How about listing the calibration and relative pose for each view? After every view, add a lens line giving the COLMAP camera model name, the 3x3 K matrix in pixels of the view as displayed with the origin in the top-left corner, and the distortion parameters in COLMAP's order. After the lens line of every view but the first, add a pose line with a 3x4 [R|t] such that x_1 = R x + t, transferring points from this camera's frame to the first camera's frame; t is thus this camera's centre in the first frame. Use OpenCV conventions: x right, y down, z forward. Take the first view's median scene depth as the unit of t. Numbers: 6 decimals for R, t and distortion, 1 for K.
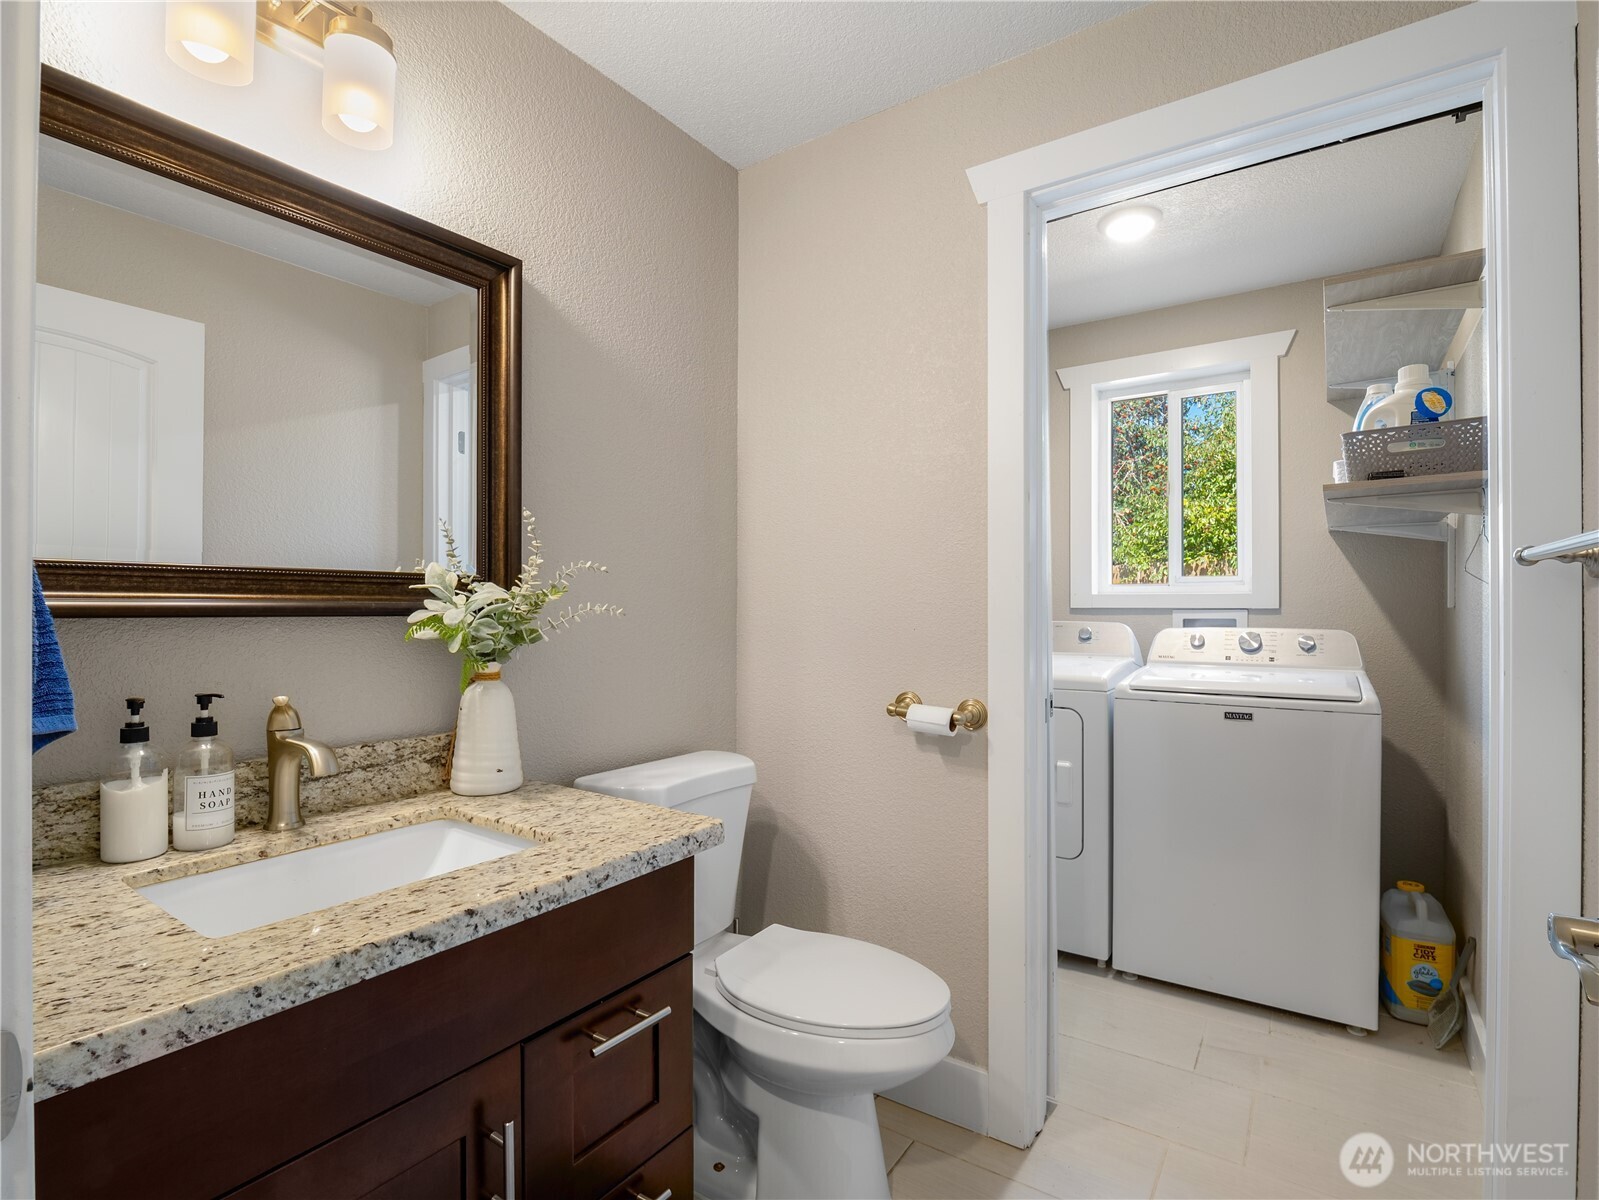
lens RADIAL K [[773.9, 0, 799.2], [0, 773.9, 606.9], [0, 0, 1]] dist [-0.015539, 0.000642]
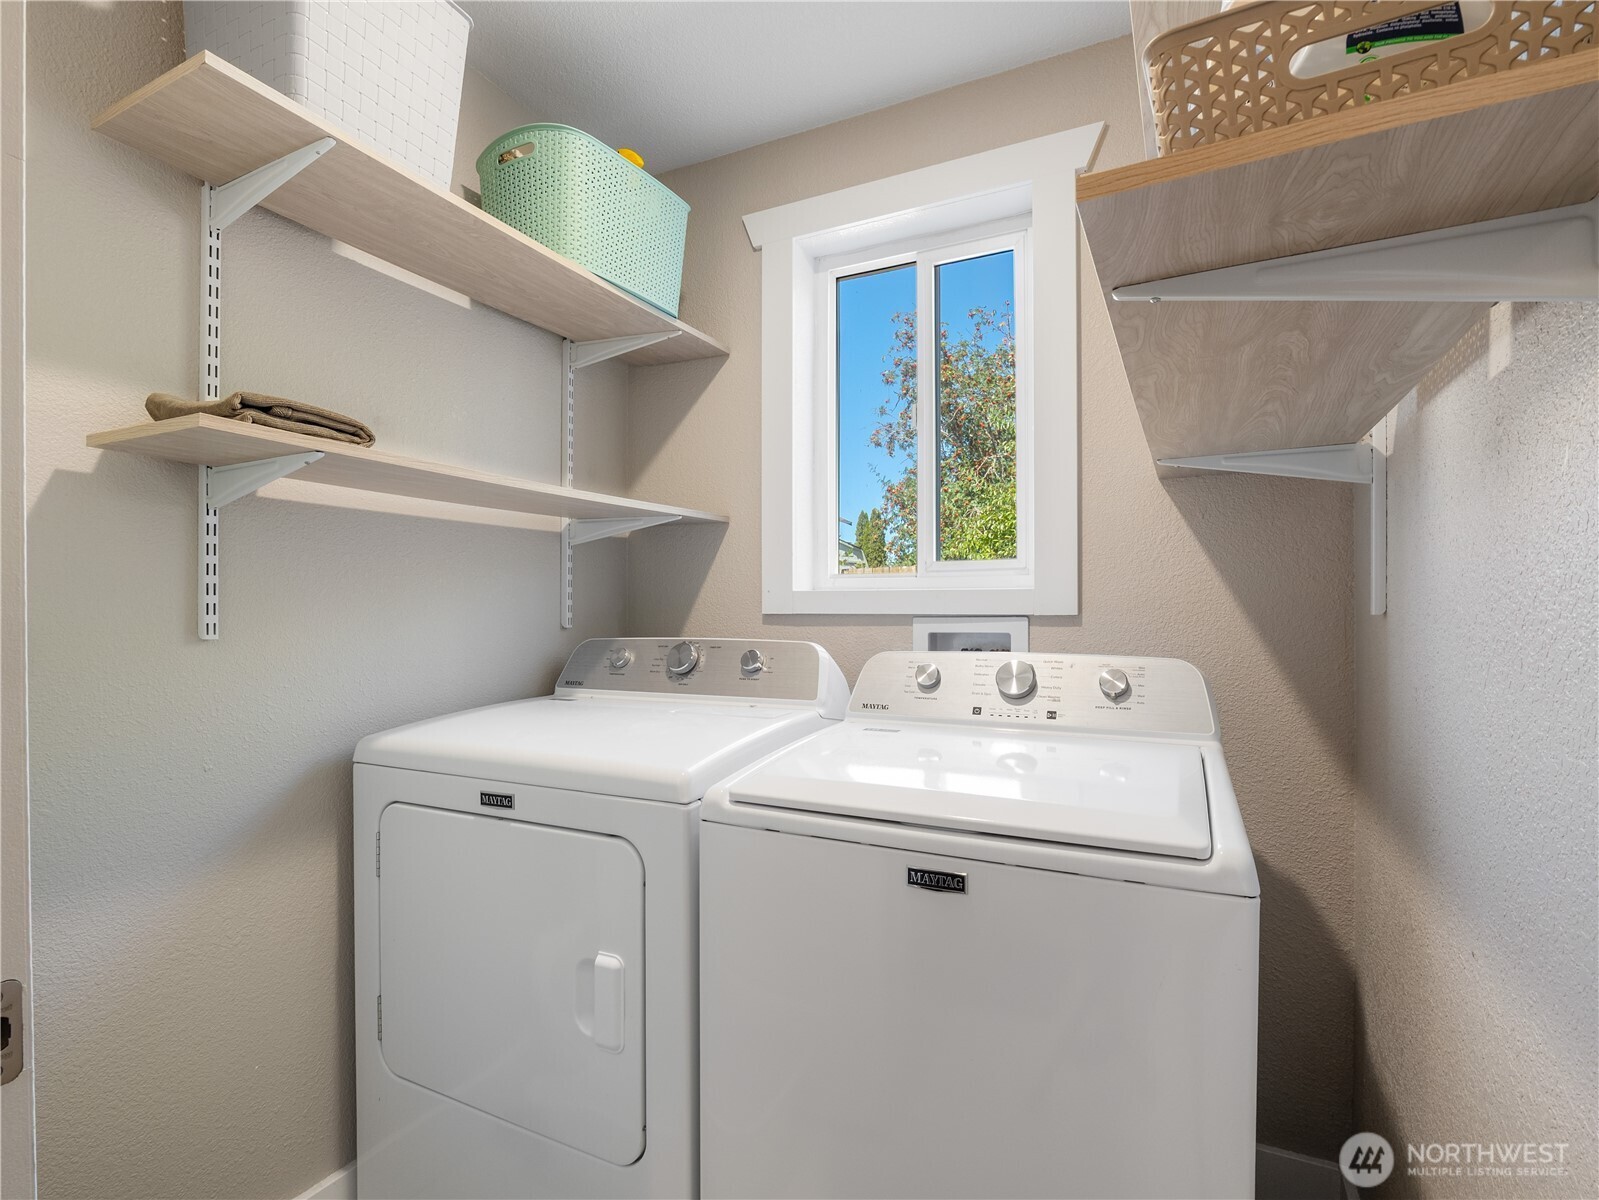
lens RADIAL K [[773.9, 0, 799.2], [0, 773.9, 608.5], [0, 0, 1]] dist [-0.015539, 0.000642]
pose [[0.990585, -0.002712, 0.136872, 0.368413], [0.002808, 0.999996, -0.000510, -0.003364], [-0.136871, 0.000889, 0.990589, 0.501107]]
